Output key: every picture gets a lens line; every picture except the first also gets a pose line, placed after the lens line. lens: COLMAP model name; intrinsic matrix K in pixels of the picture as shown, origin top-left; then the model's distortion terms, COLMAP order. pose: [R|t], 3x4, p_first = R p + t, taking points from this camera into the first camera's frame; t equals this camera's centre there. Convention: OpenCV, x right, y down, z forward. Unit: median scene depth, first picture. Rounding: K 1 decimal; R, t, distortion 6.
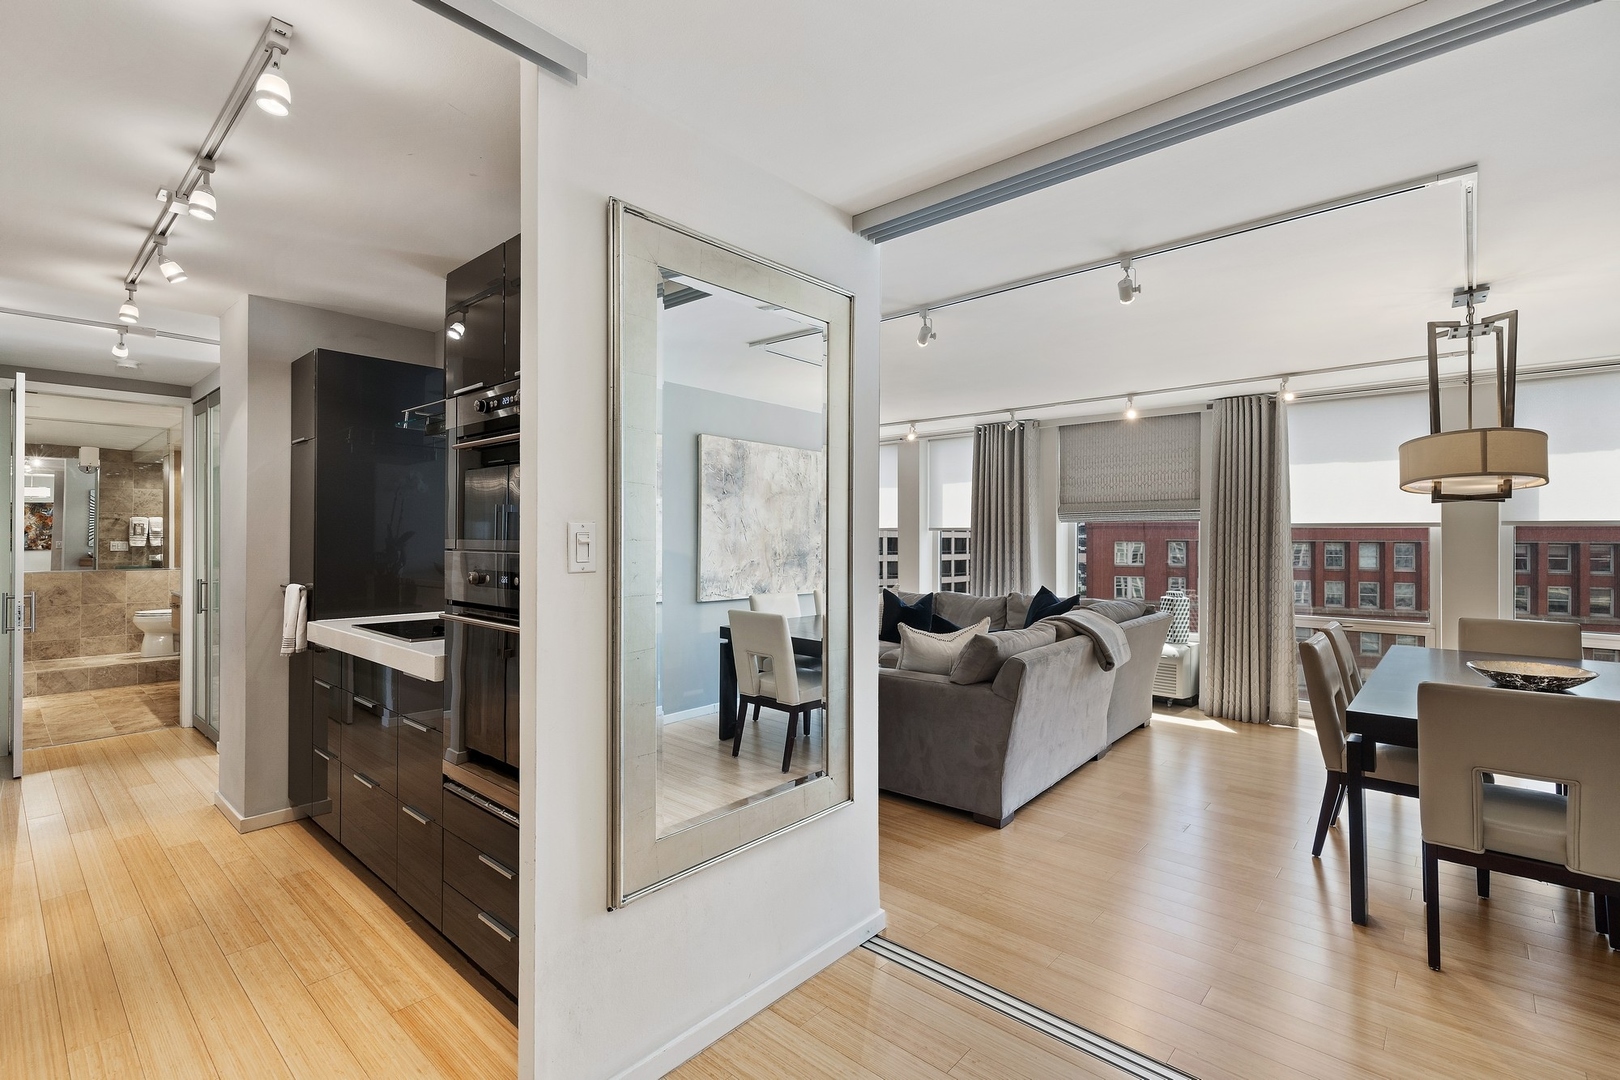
lens RADIAL K [[734.1, 0, 818.2], [0, 734.1, 534.1], [0, 0, 1]] dist [0.006938, -0.000271]
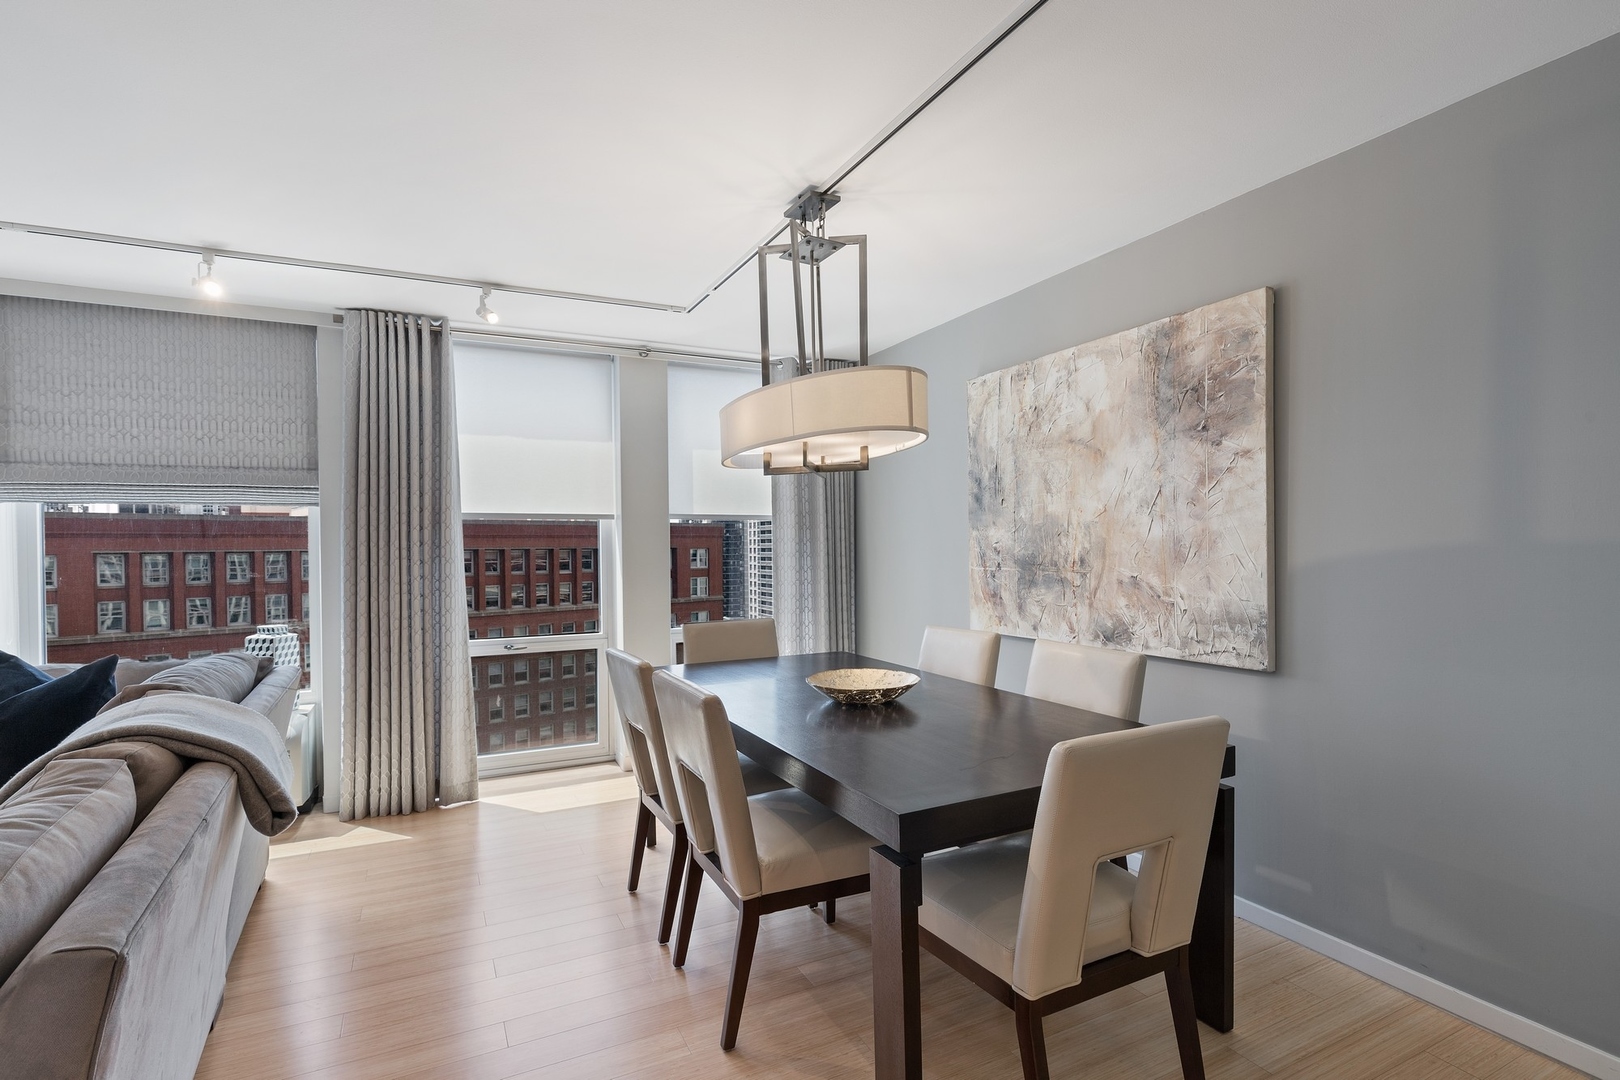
lens RADIAL K [[790.9, 0, 815.1], [0, 790.9, 555.9], [0, 0, 1]] dist [-0.001988, 0.000359]
pose [[0.371317, -0.019936, 0.928292, 0.068918], [0.006098, 0.999800, 0.019033, 0.015293], [-0.928486, -0.001406, 0.371365, 0.415051]]
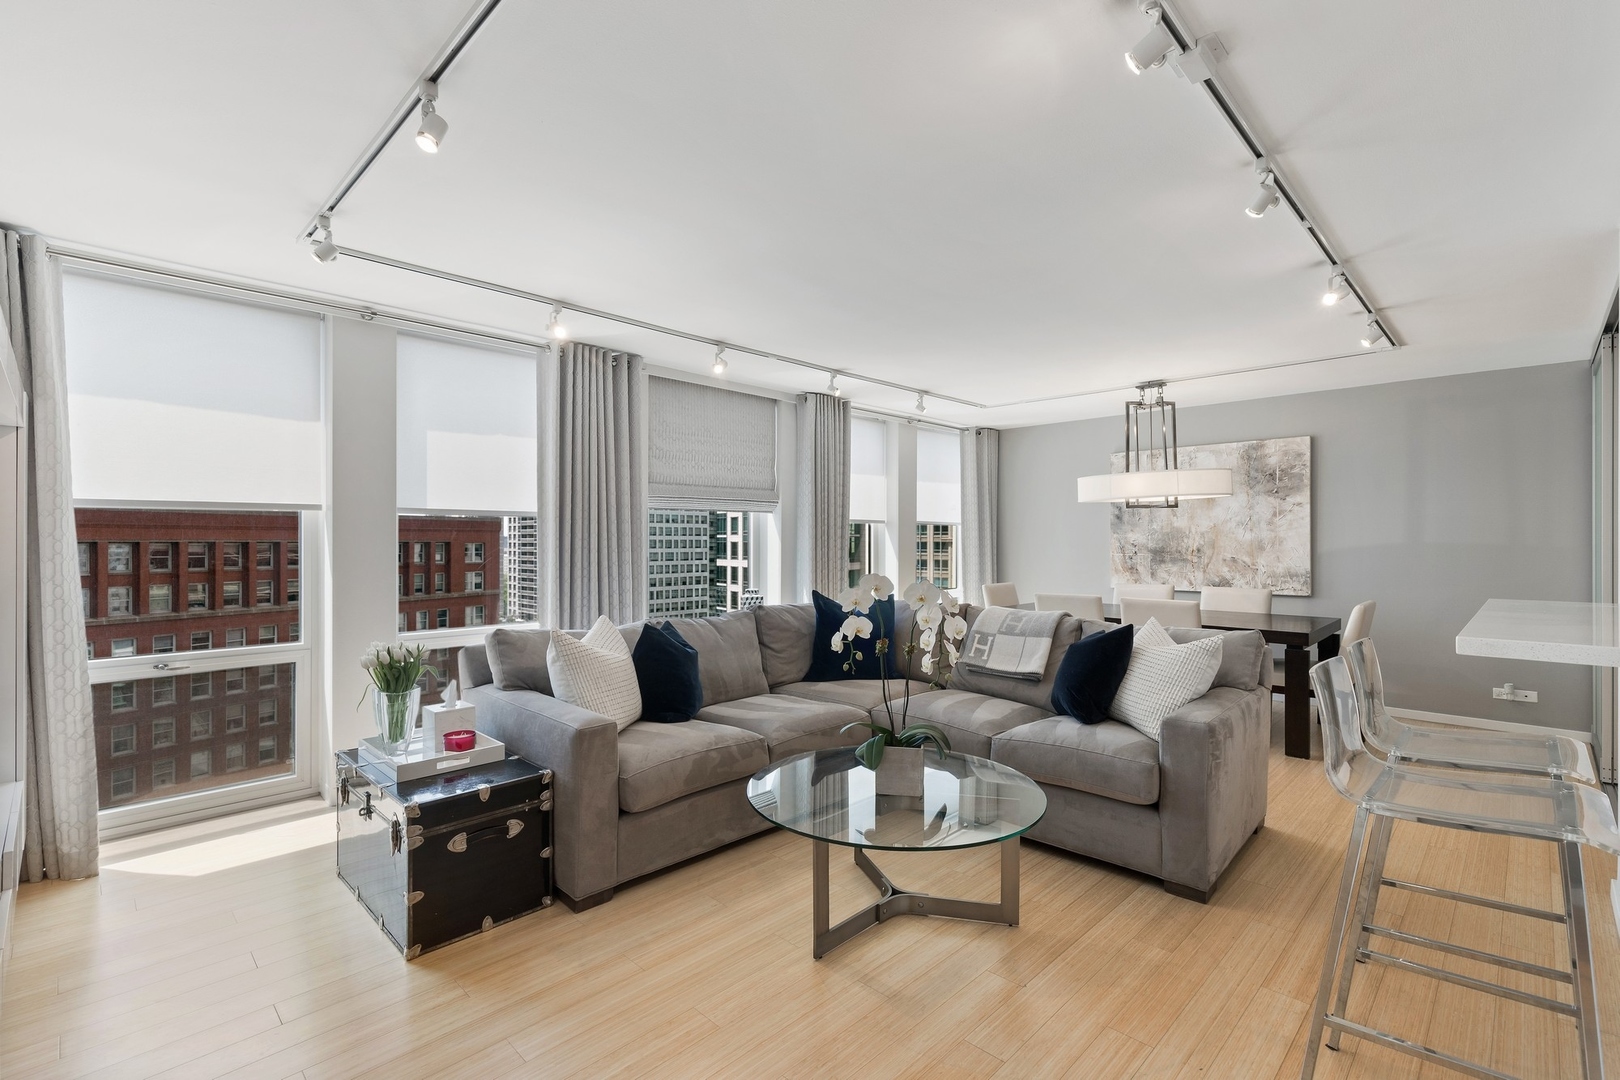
lens RADIAL K [[734.1, 0, 817.6], [0, 734.1, 541.7], [0, 0, 1]] dist [0.006938, -0.000271]
pose [[0.045404, -0.005064, 0.998956, -0.486957], [-0.005346, 0.999972, 0.005312, 0.015662], [-0.998954, -0.005581, 0.045376, 1.004385]]
